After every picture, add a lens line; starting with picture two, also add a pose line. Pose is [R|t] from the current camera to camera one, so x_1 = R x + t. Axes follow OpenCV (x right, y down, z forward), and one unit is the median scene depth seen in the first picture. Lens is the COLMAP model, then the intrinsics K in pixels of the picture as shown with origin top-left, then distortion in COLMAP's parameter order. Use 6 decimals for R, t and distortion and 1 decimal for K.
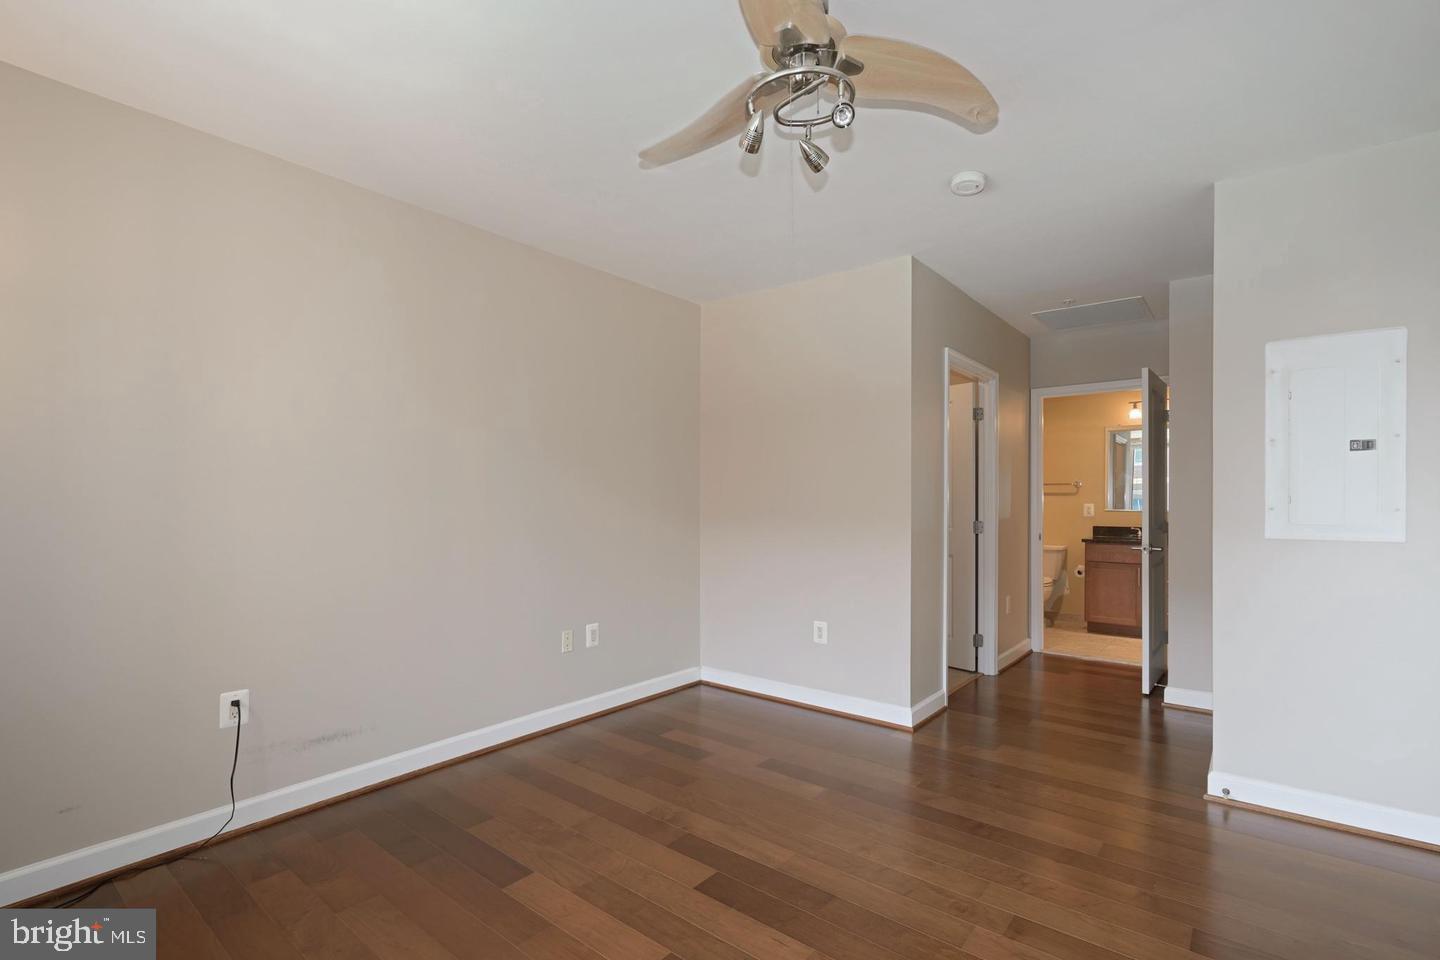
lens RADIAL K [[649.3, 0, 735.0], [0, 649.3, 512.5], [0, 0, 1]] dist [0.002055, 0.000314]
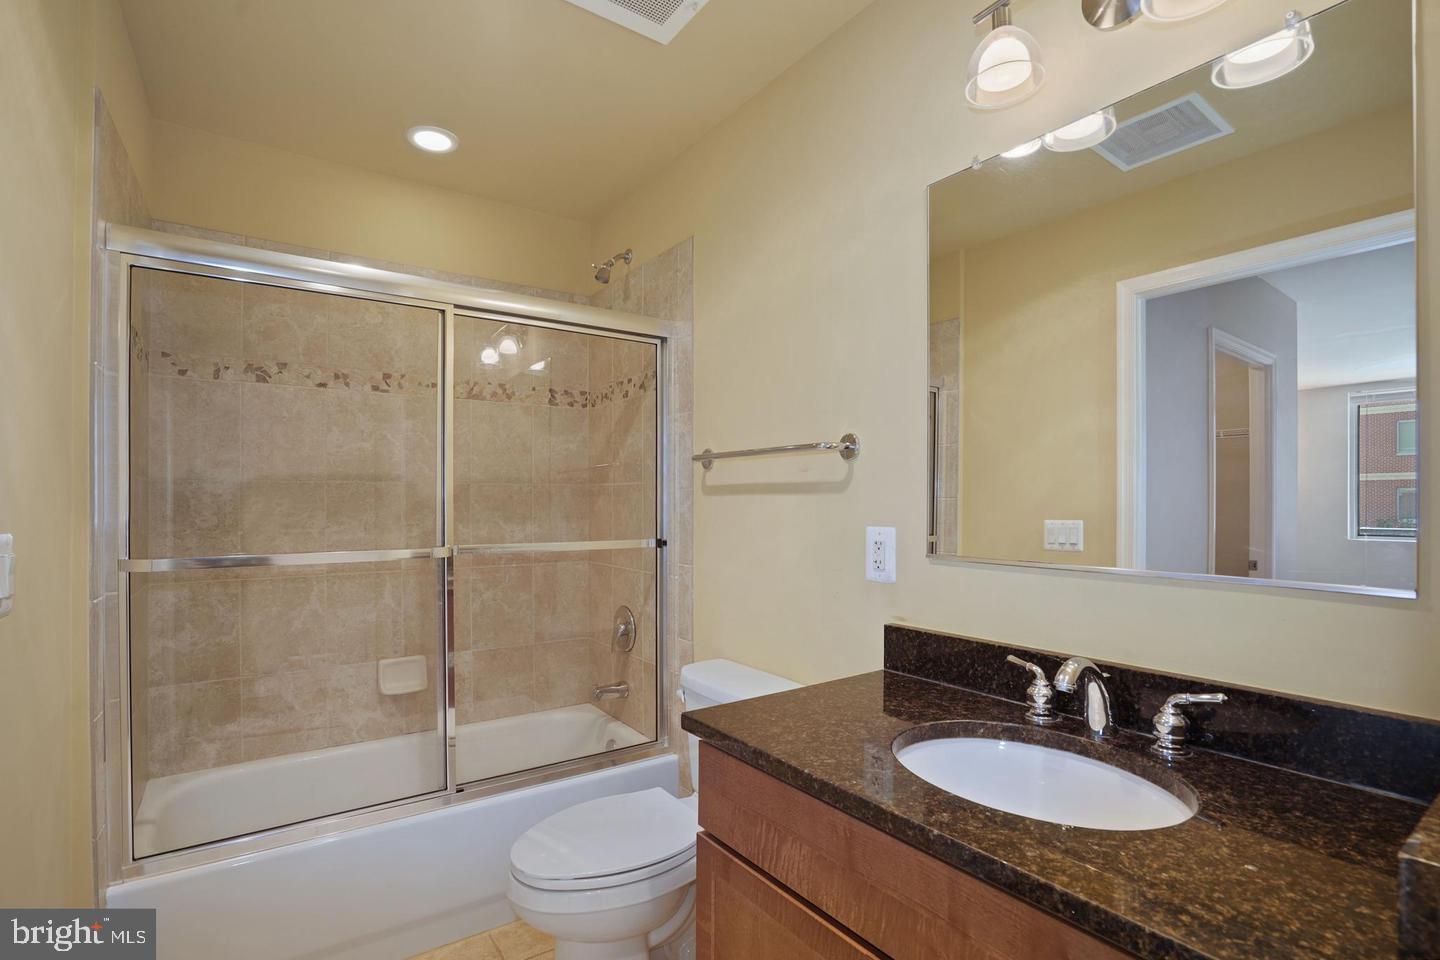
lens RADIAL K [[670.8, 0, 729.1], [0, 670.8, 509.4], [0, 0, 1]] dist [-0.081128, 0.075558]
pose [[0.961309, 0.004287, -0.275438, 0.595315], [-0.006993, 0.999936, -0.008845, -0.018551], [0.275383, 0.010429, 0.961278, 0.799760]]
